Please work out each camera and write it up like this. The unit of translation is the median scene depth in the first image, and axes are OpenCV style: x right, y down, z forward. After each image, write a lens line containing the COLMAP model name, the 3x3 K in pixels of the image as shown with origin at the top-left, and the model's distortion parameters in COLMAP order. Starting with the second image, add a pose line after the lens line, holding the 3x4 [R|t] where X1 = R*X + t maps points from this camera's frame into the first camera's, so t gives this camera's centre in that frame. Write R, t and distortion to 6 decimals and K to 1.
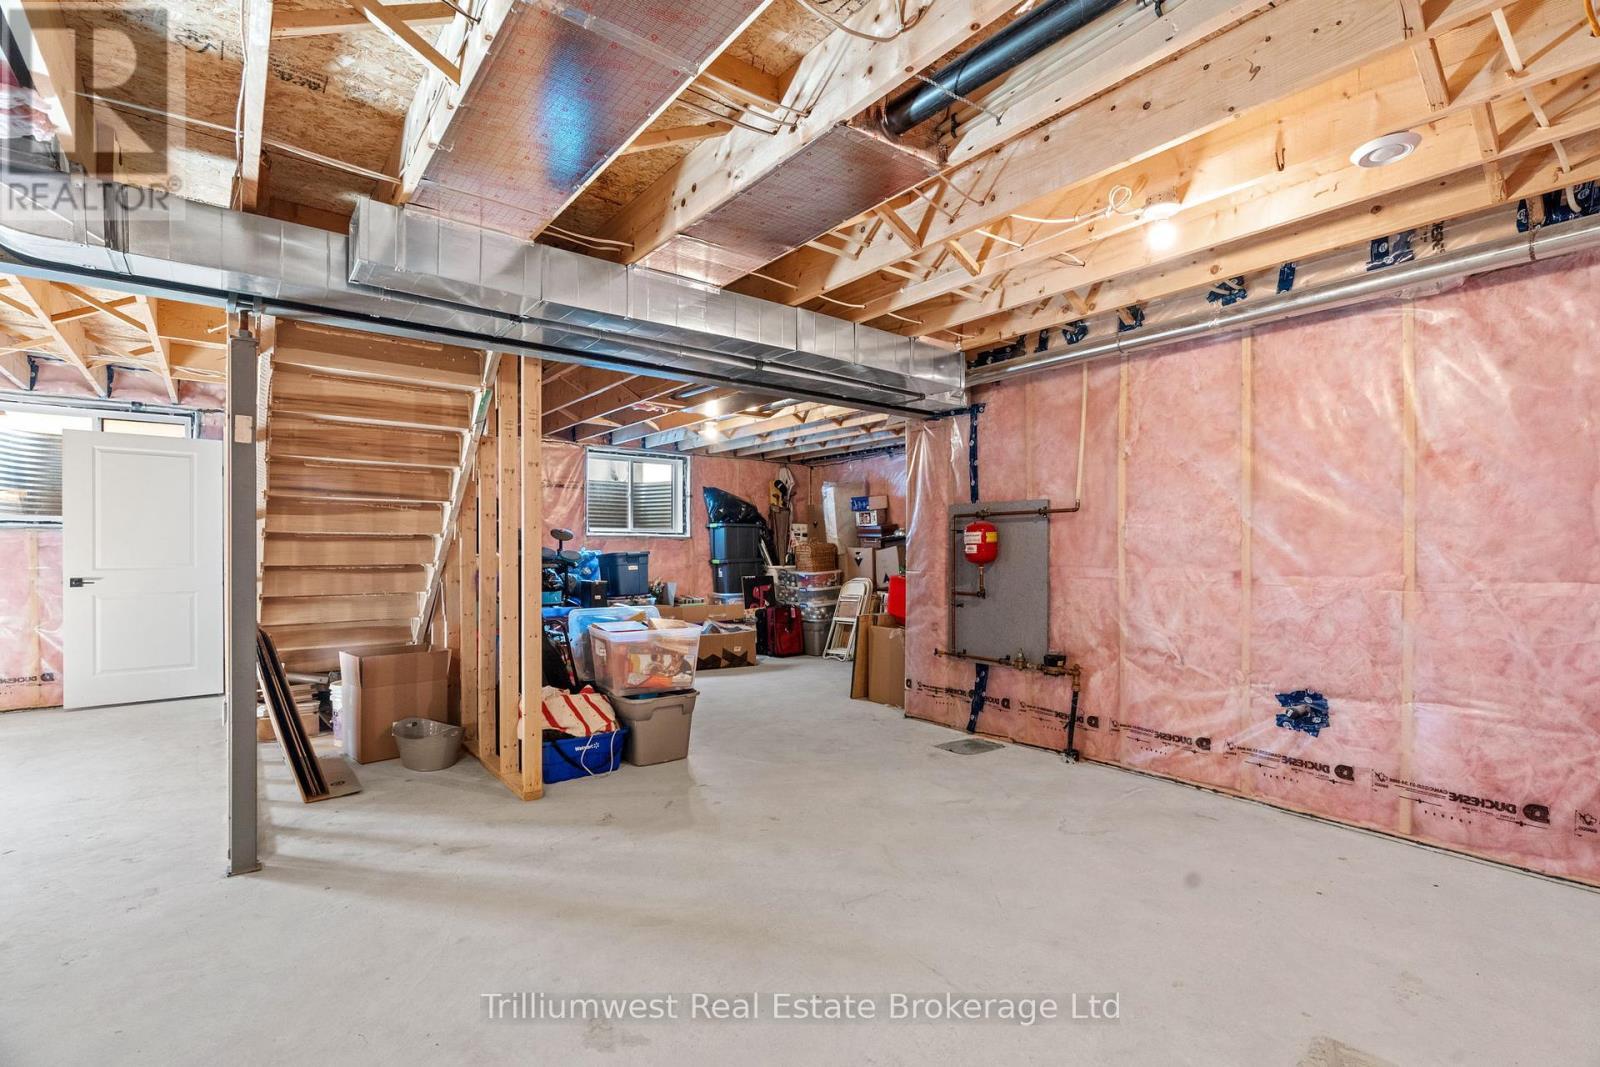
lens RADIAL K [[734.3, 0, 789.0], [0, 734.3, 556.7], [0, 0, 1]] dist [-0.011933, 0.004694]
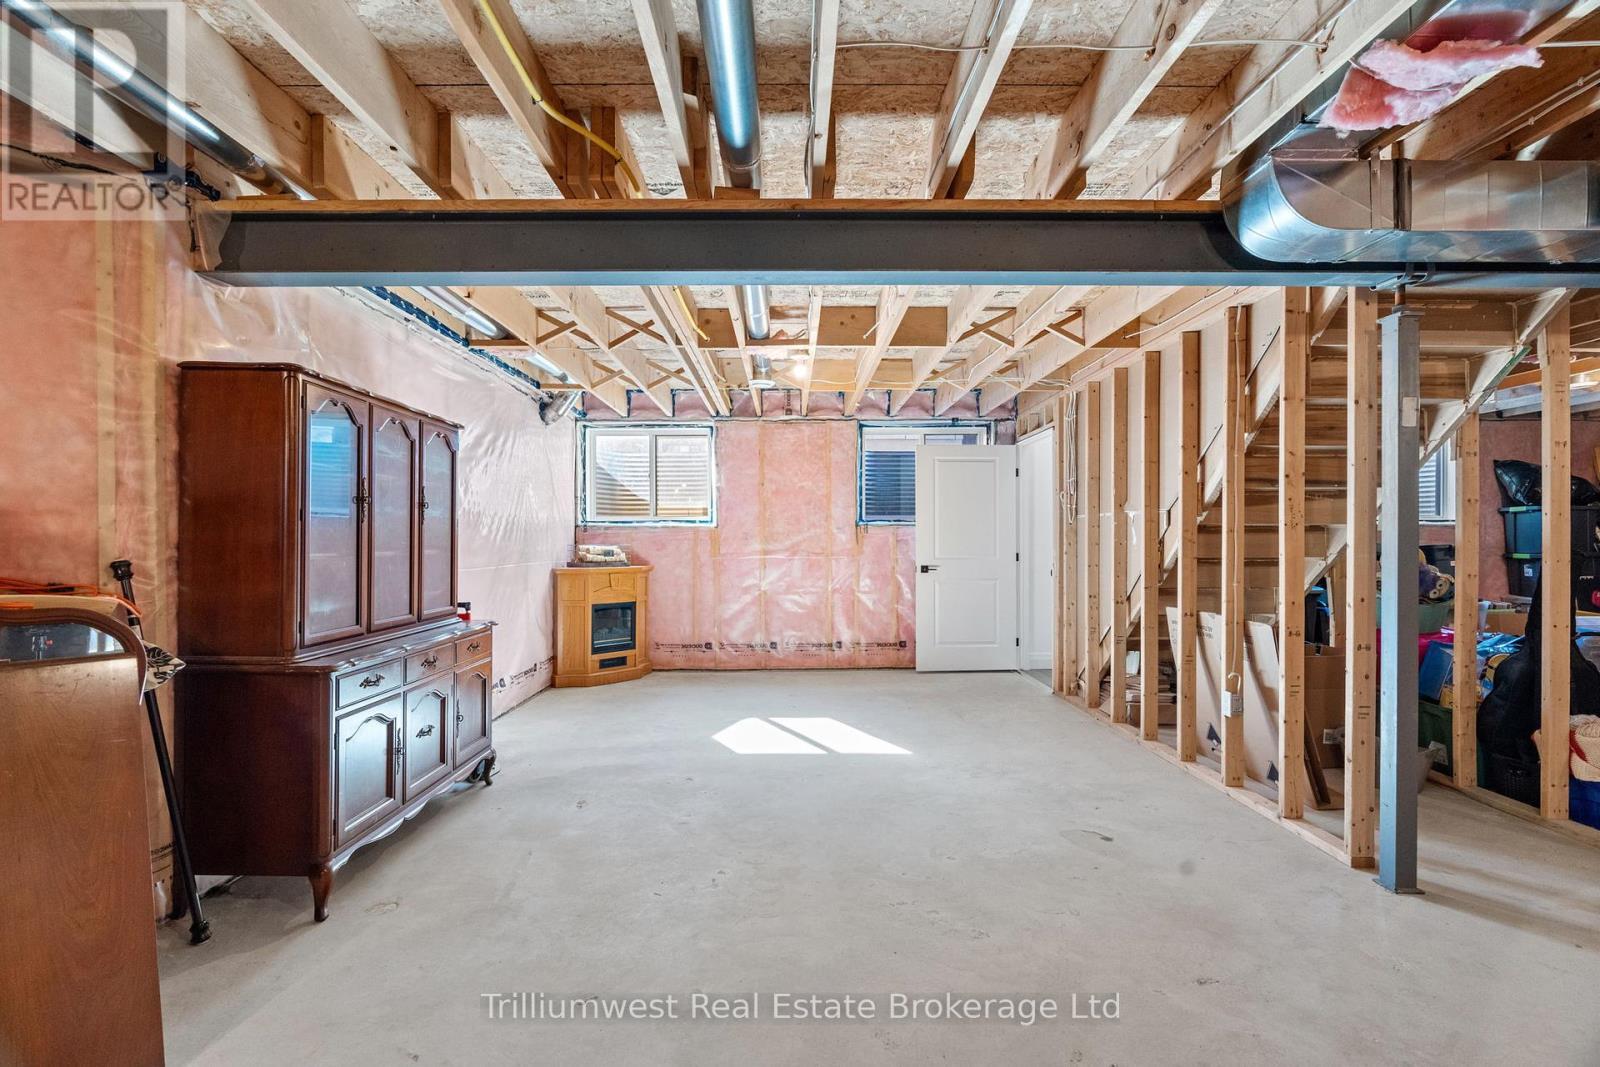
lens RADIAL K [[734.3, 0, 812.4], [0, 734.3, 540.9], [0, 0, 1]] dist [-0.011933, 0.004694]
pose [[0.789895, -0.002442, -0.613238, -0.370466], [-0.003873, 0.999952, -0.008972, 0.000141], [0.613230, 0.009462, 0.789847, -0.092366]]
